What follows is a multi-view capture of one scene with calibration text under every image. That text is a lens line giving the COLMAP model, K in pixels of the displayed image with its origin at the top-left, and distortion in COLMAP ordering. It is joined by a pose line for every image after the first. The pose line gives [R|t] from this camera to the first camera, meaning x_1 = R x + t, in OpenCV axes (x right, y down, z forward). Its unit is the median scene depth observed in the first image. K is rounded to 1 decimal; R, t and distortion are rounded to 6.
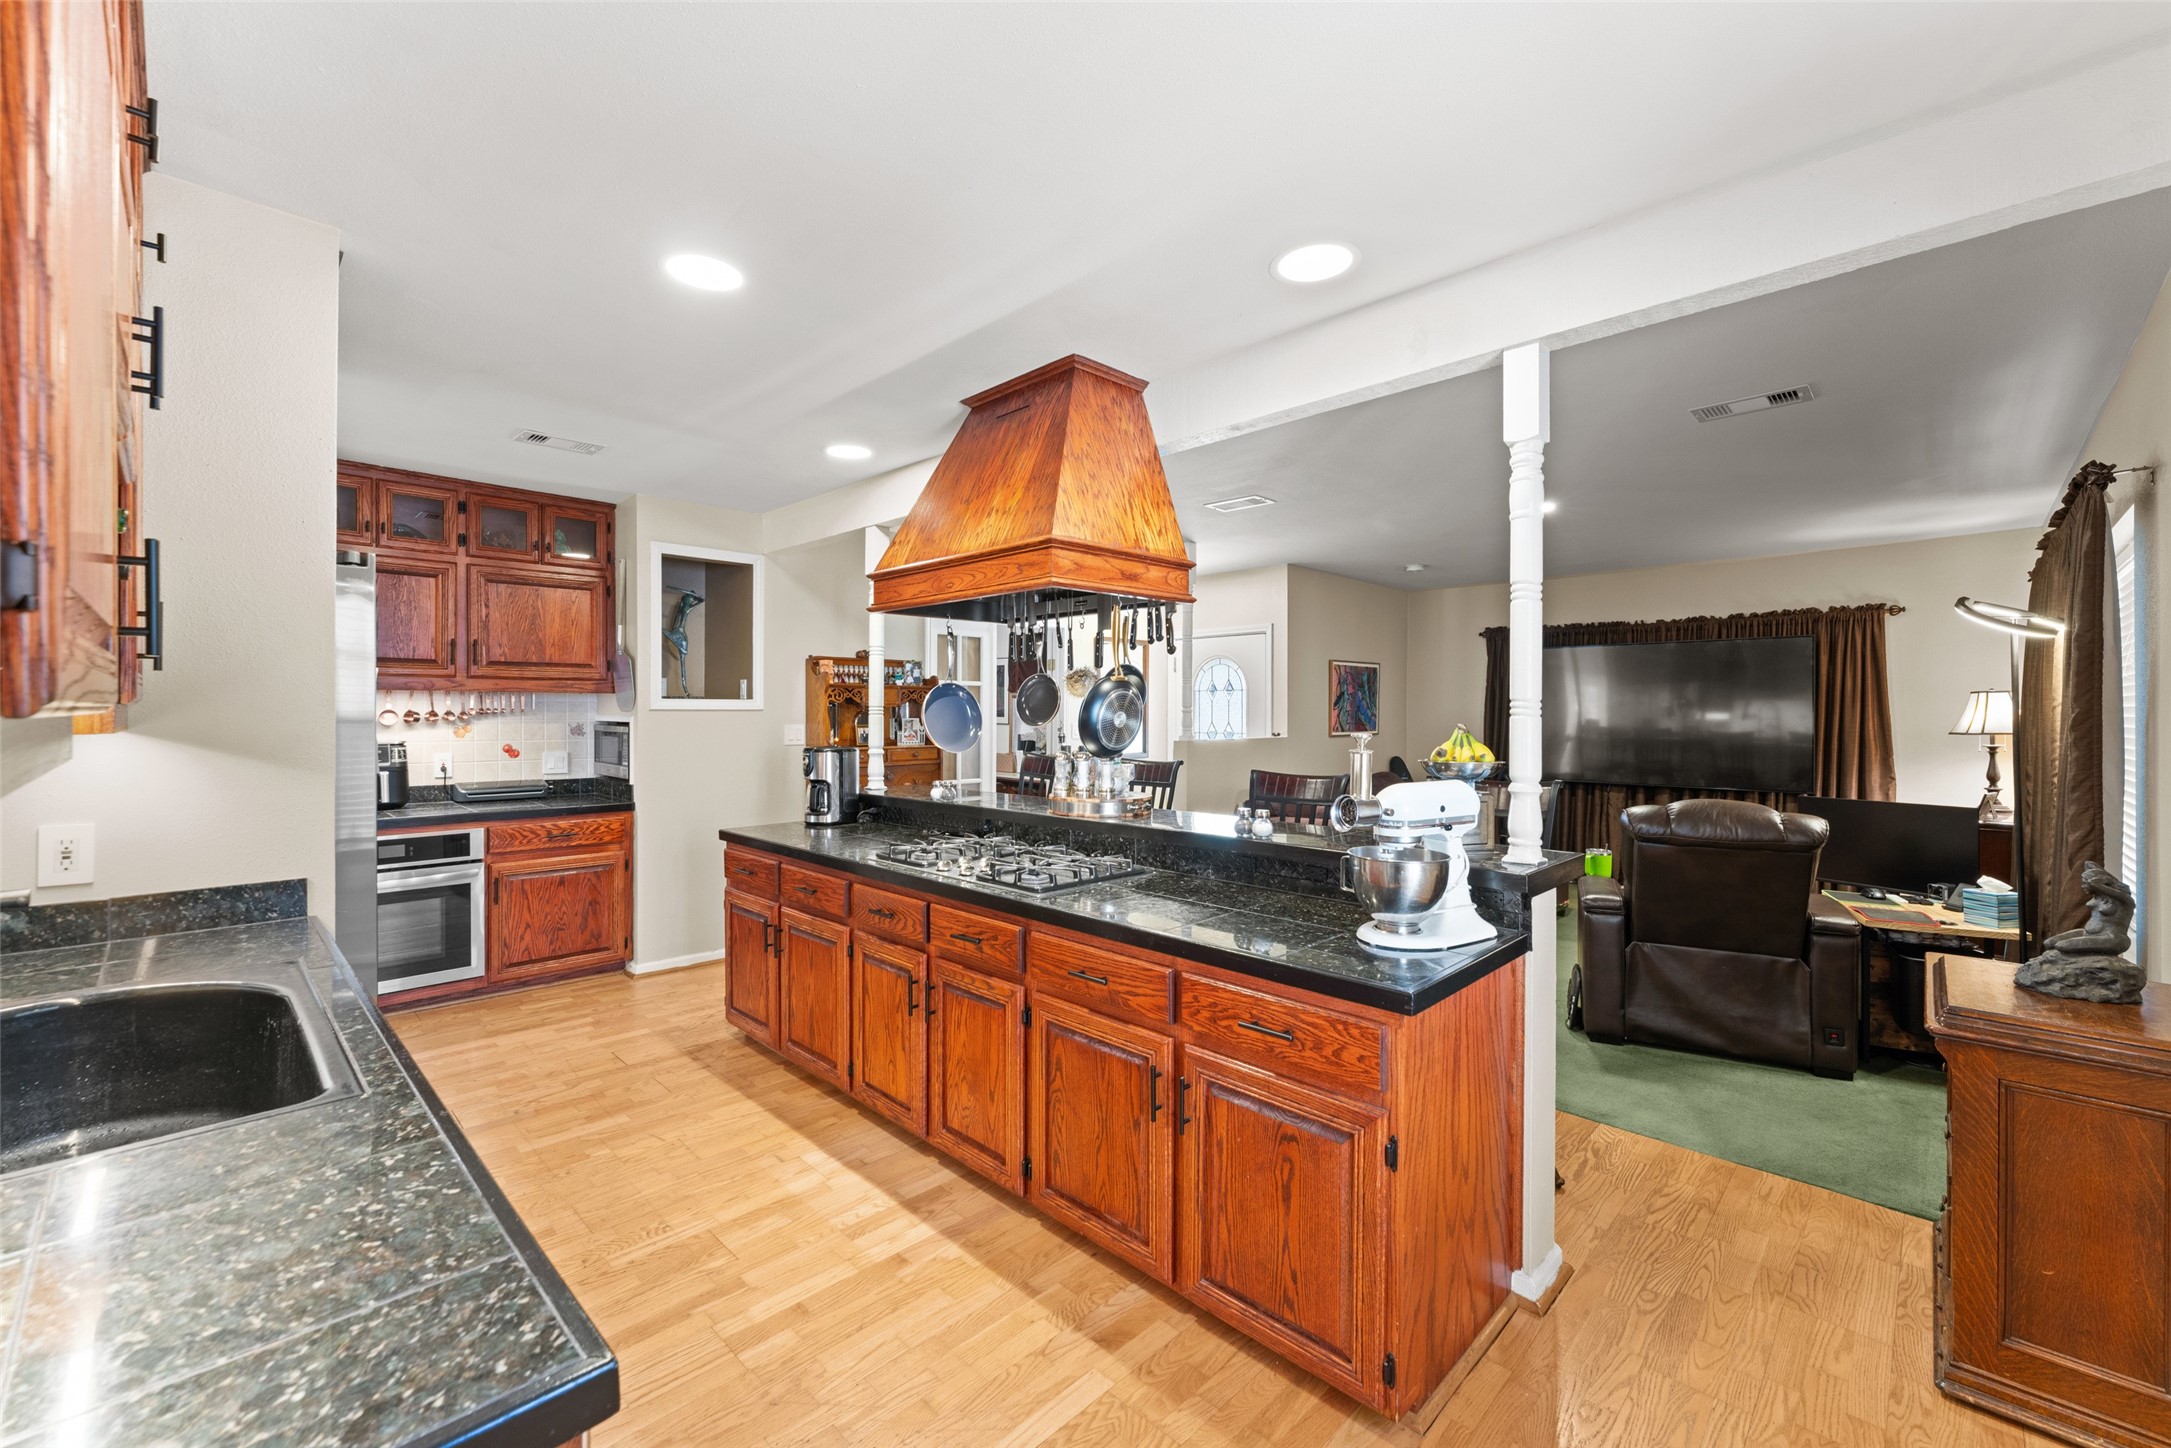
lens RADIAL K [[878.4, 0, 1087.6], [0, 878.4, 713.4], [0, 0, 1]] dist [-0.002244, -0.000067]
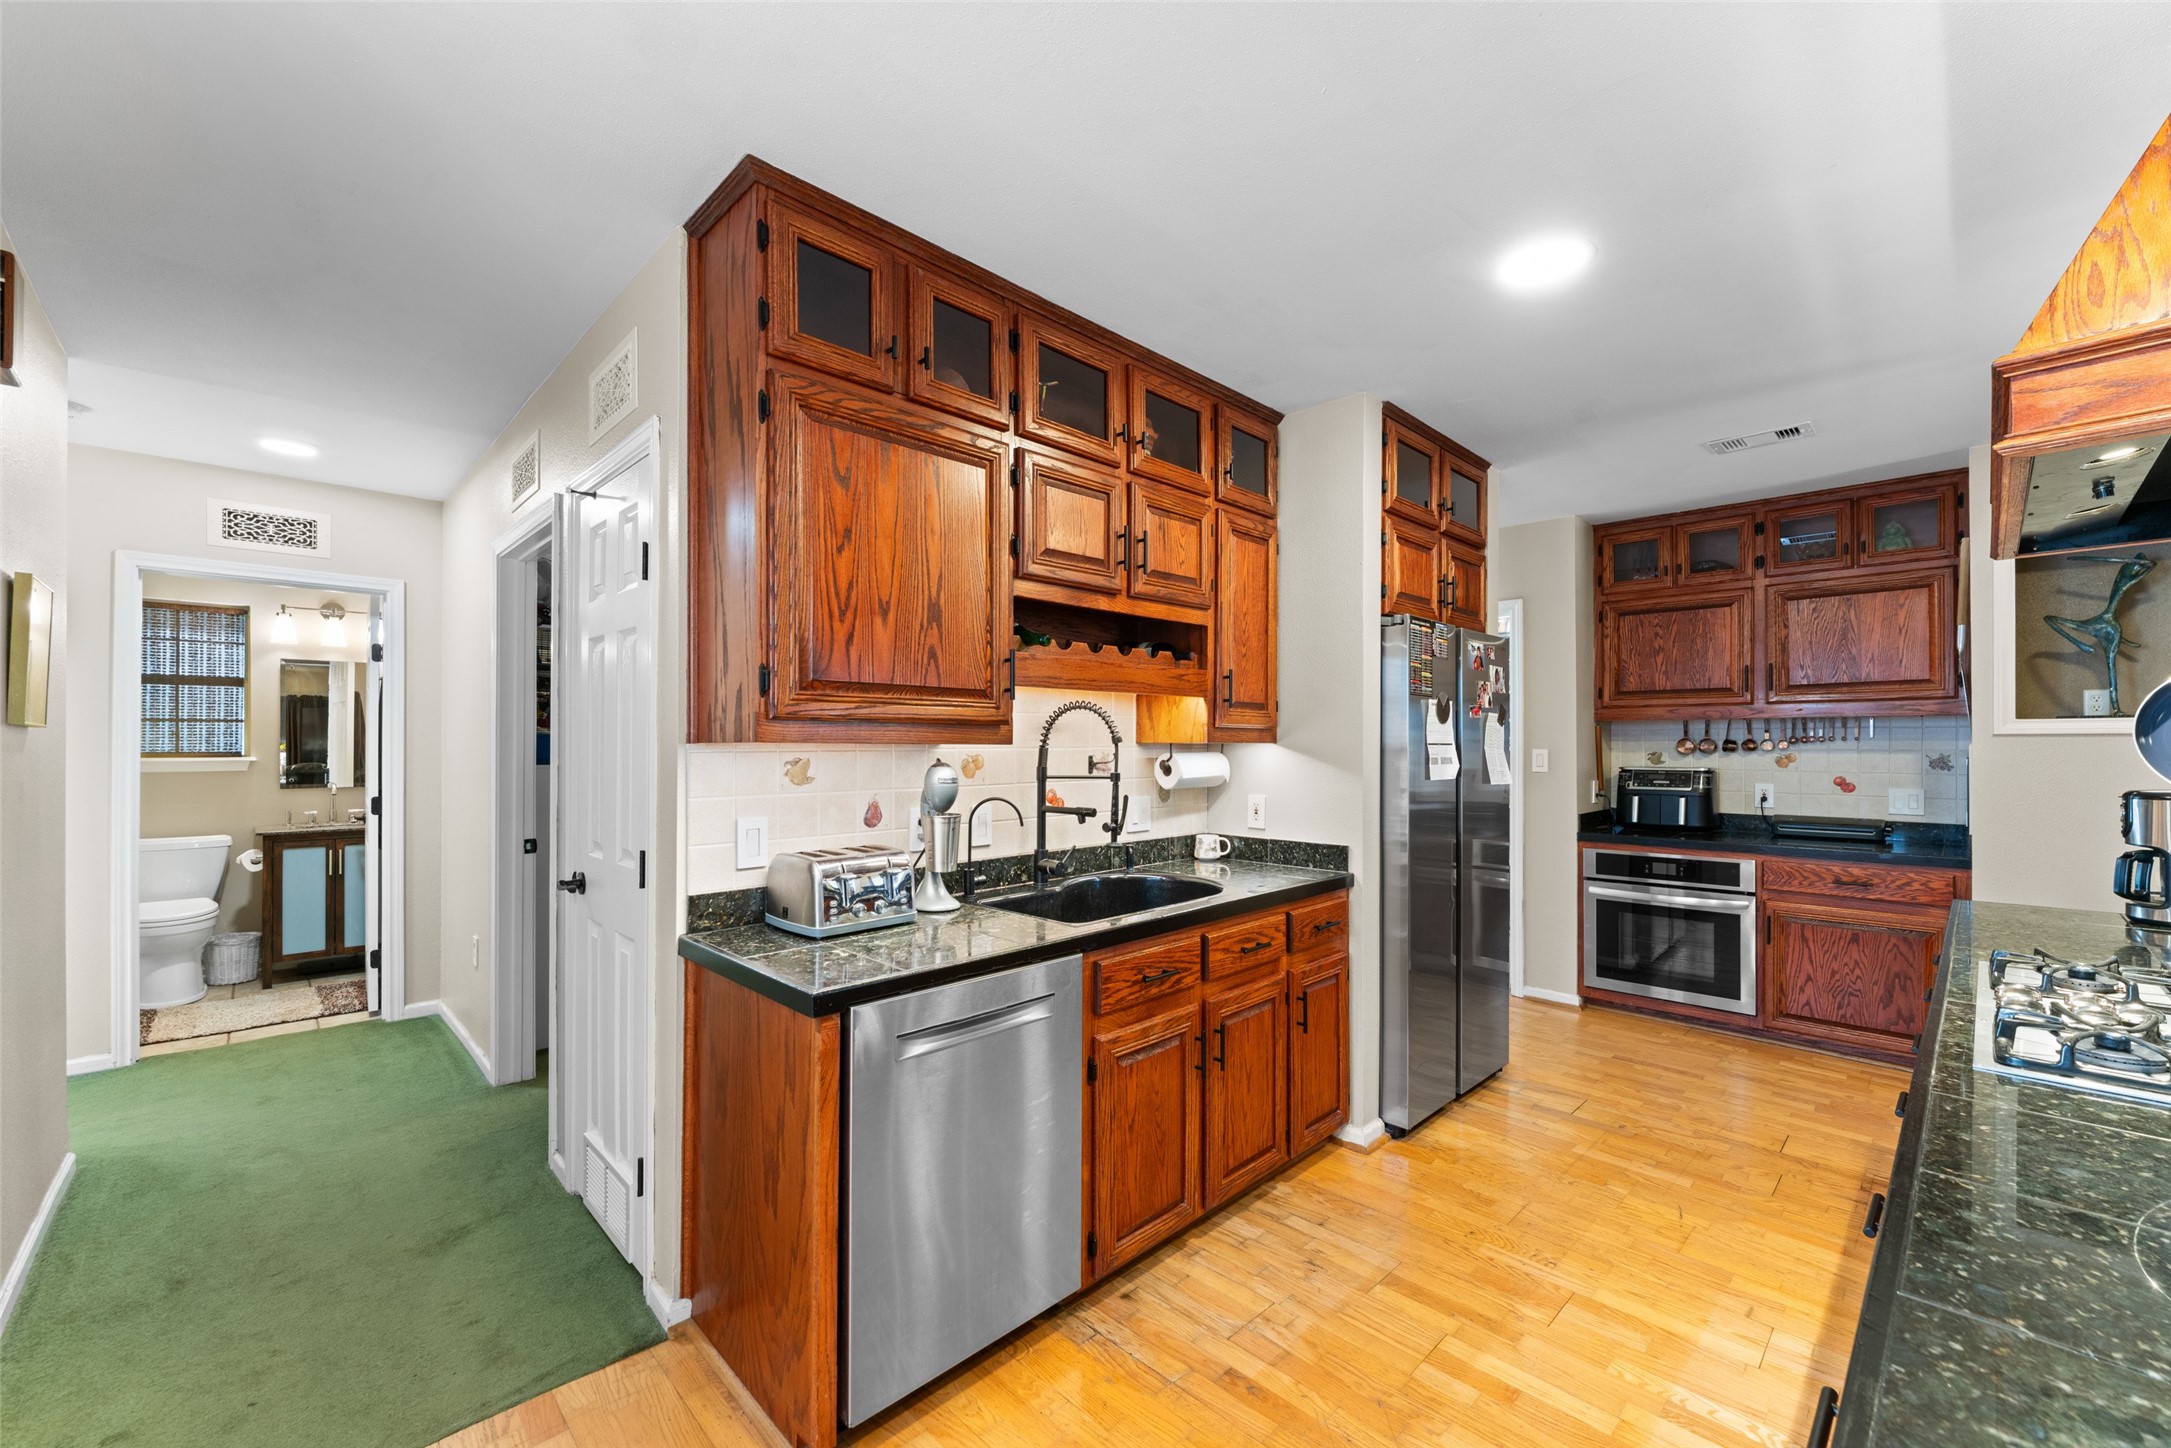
lens RADIAL K [[878.4, 0, 1076.8], [0, 878.4, 738.4], [0, 0, 1]] dist [-0.002244, -0.000067]
pose [[-0.047741, -0.013992, -0.998762, 0.293233], [-0.005532, 0.999890, -0.013743, 0.014685], [0.998844, 0.004870, -0.047813, 0.298418]]
